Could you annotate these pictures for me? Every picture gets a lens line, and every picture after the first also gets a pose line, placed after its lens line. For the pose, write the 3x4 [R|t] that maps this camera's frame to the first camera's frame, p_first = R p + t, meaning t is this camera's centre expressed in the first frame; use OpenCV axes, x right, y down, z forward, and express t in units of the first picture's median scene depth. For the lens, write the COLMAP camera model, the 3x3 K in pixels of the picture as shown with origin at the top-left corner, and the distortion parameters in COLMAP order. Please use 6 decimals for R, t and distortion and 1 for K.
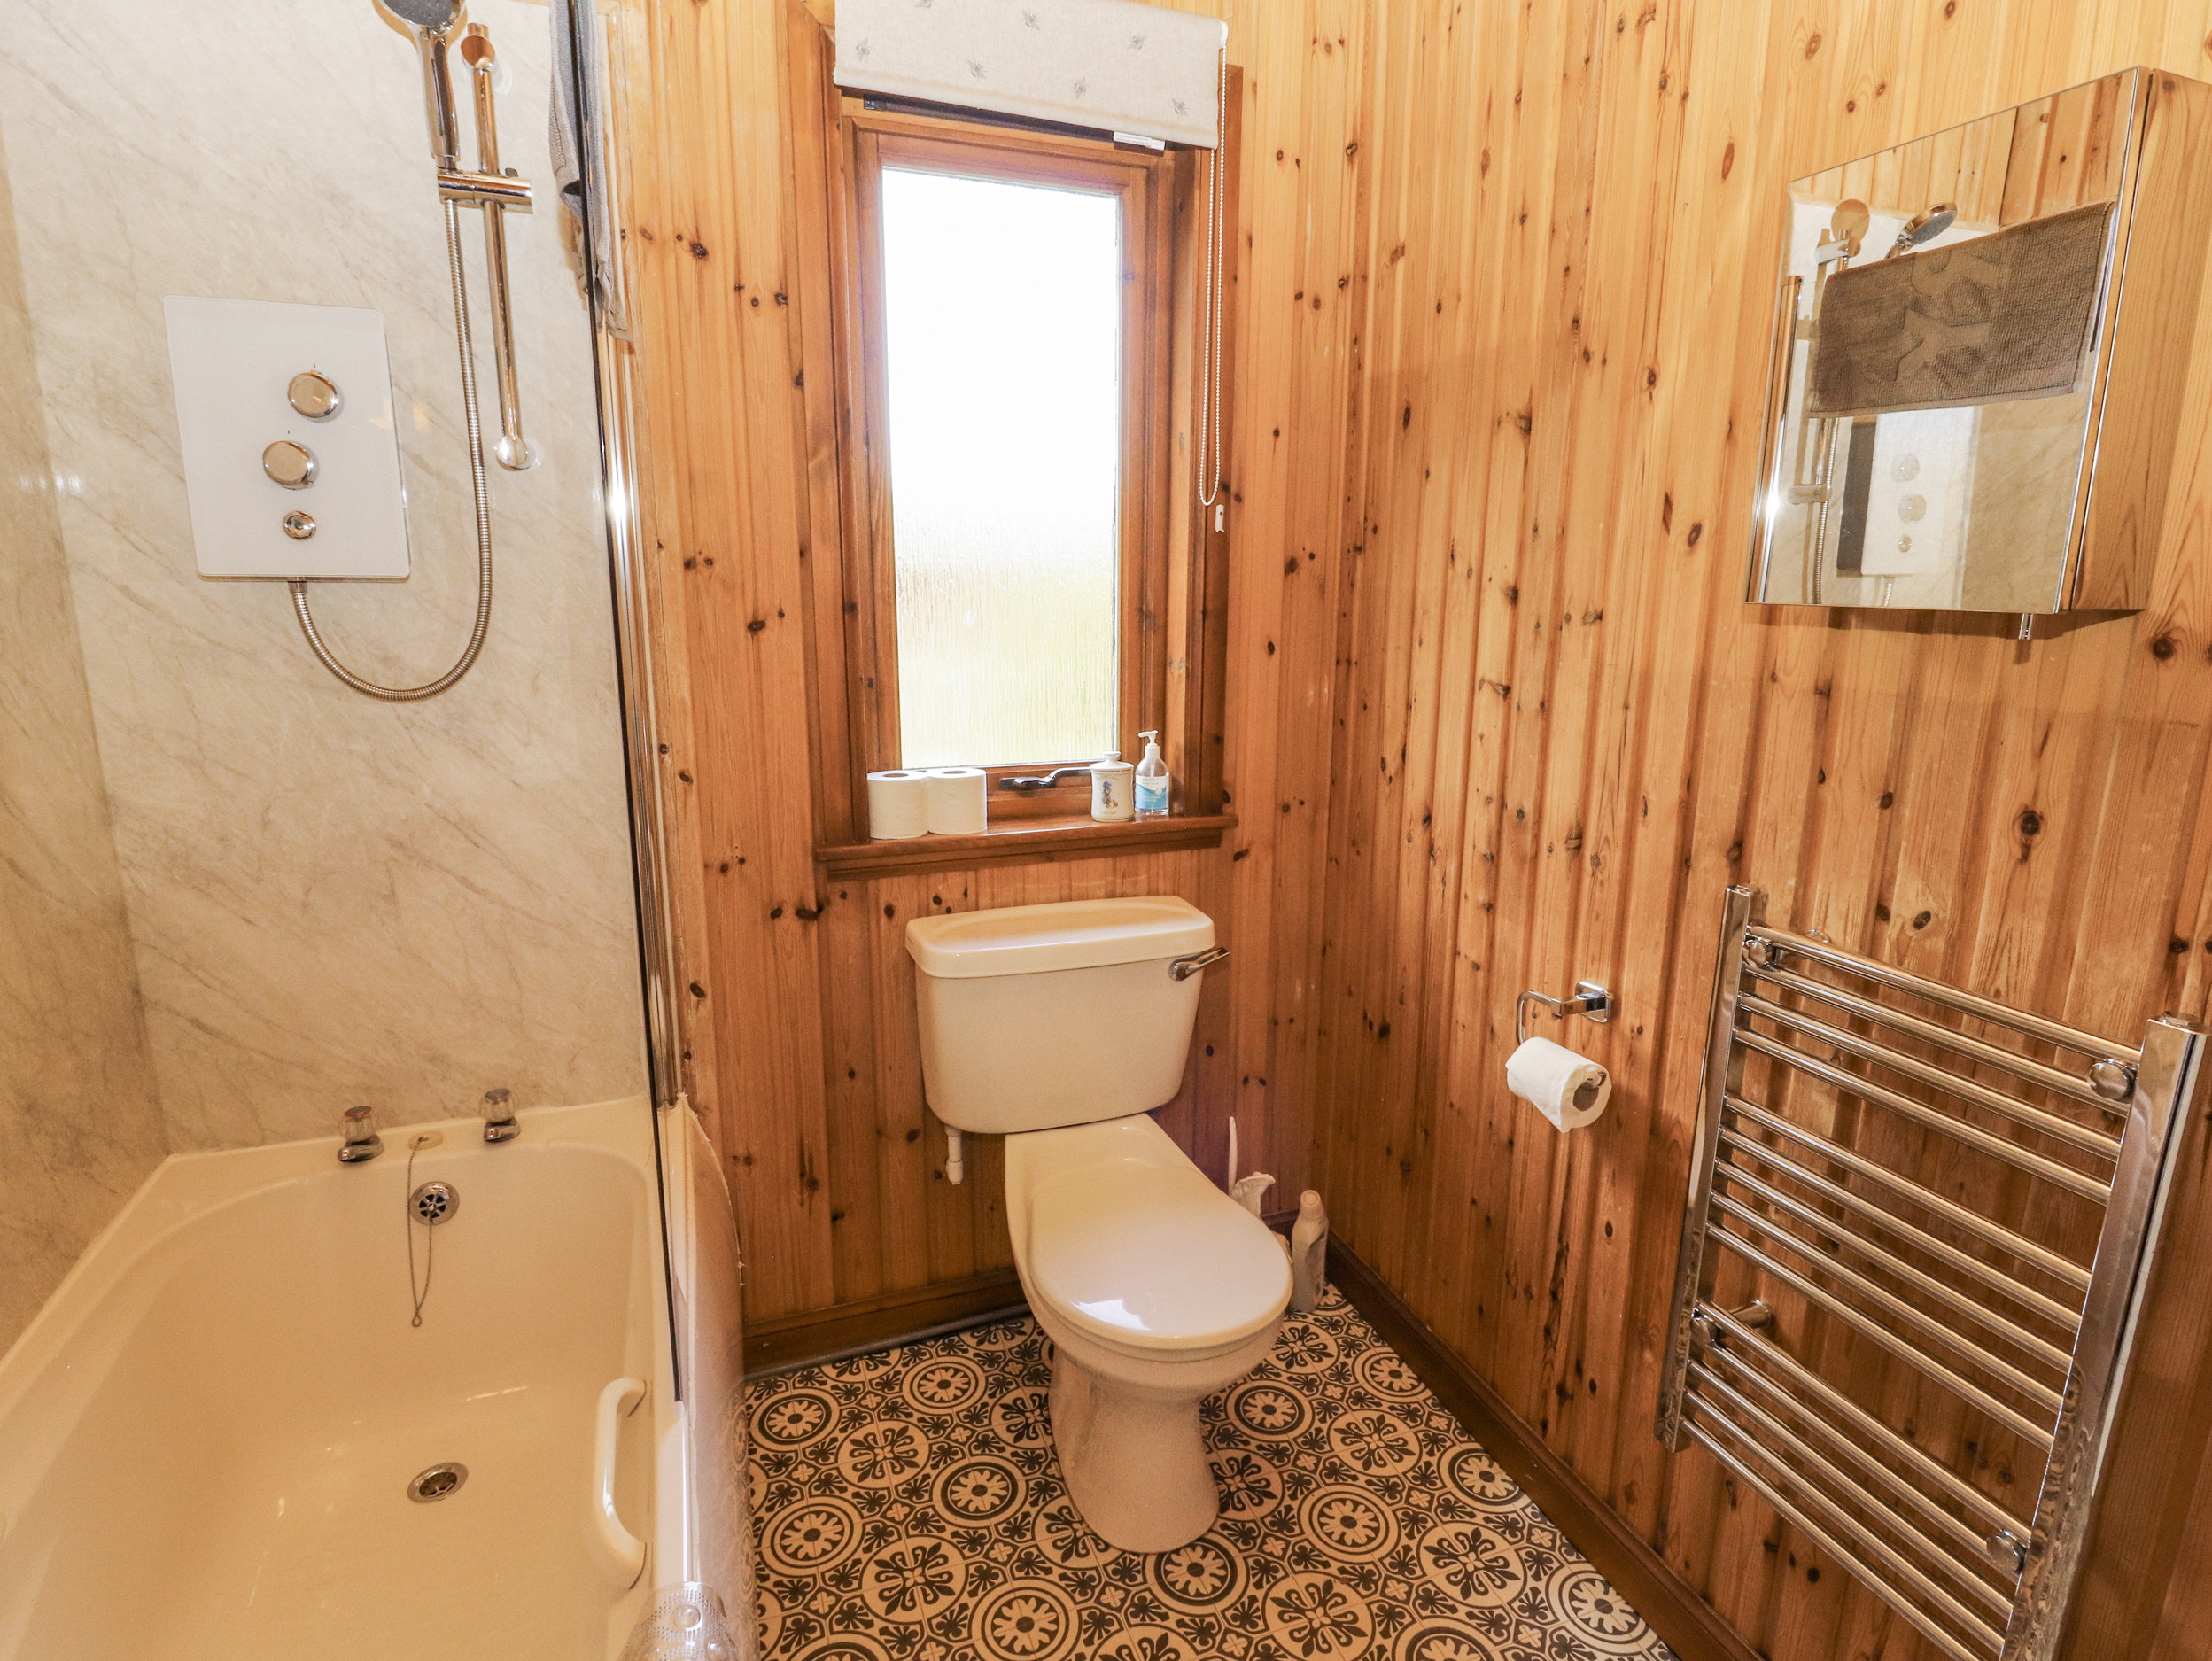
lens RADIAL K [[1148.8, 0, 1100.9], [0, 1148.8, 801.9], [0, 0, 1]] dist [0.003029, -0.009241]
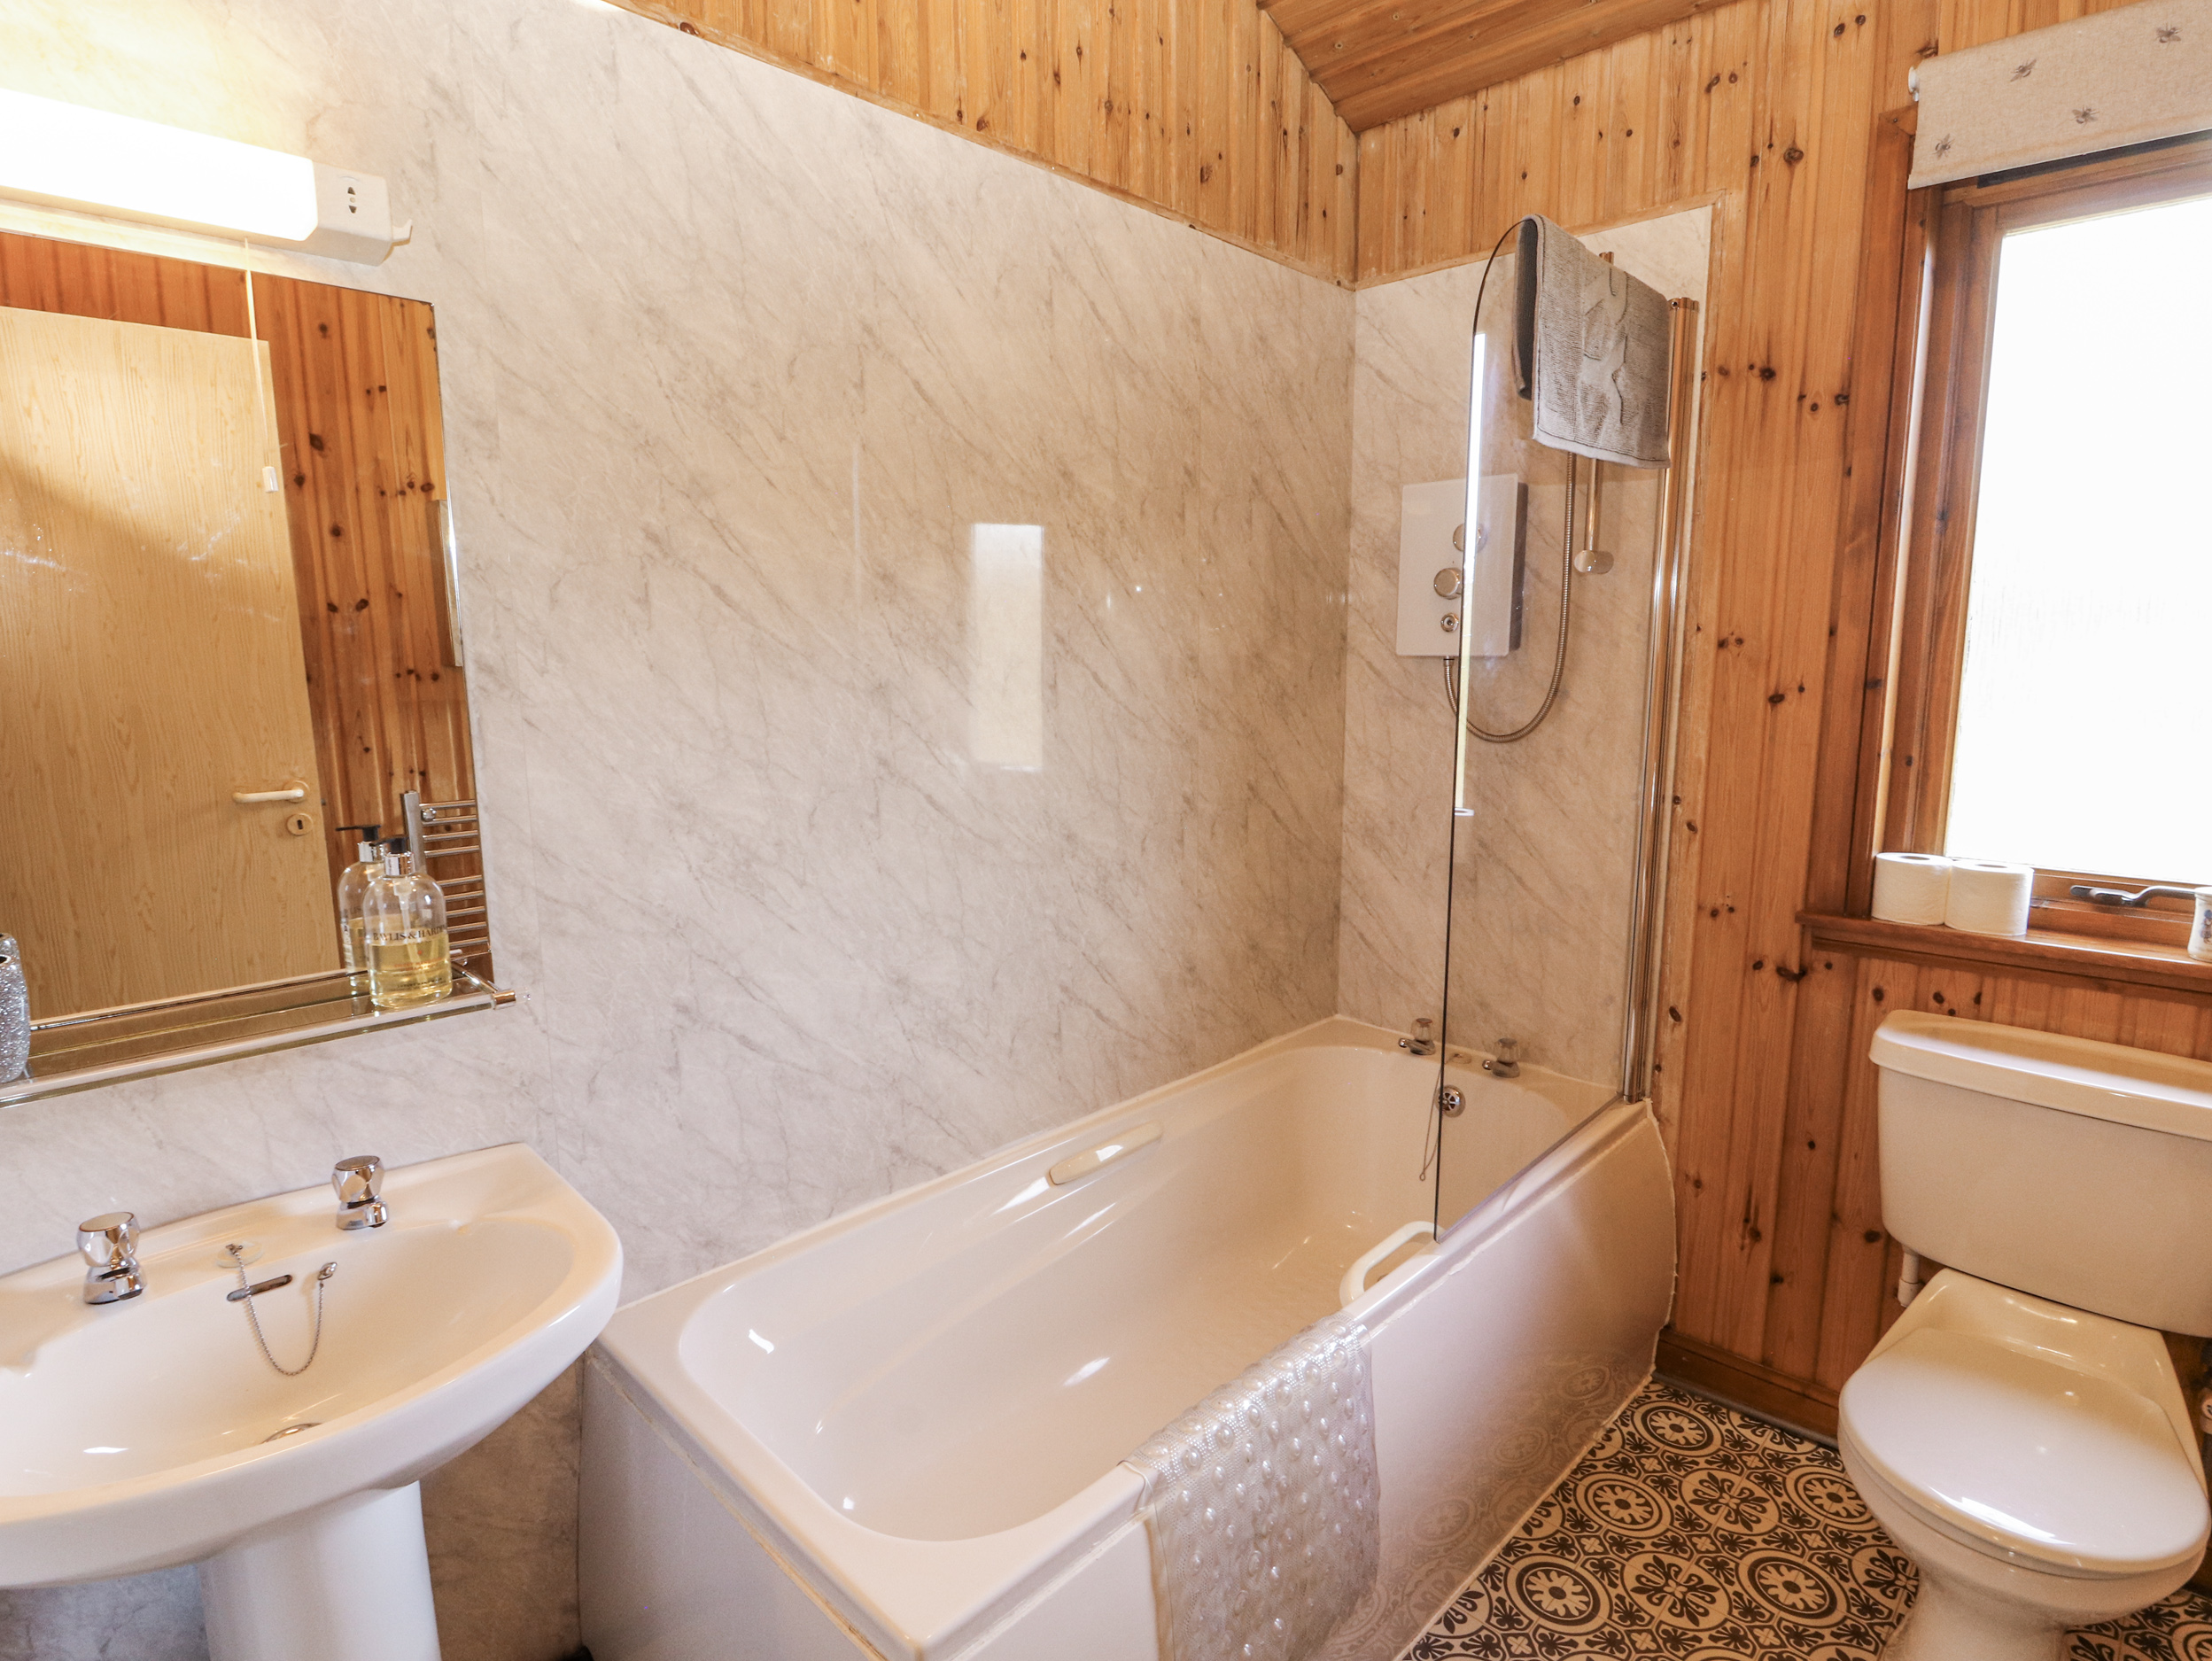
lens RADIAL K [[1144.8, 0, 1134.2], [0, 1144.8, 776.9], [0, 0, 1]] dist [0.002159, -0.013793]
pose [[0.441843, 0.091350, -0.892429, 0.408338], [-0.166731, 0.985831, 0.018362, 0.001194], [0.881462, 0.140683, 0.450813, -0.014425]]
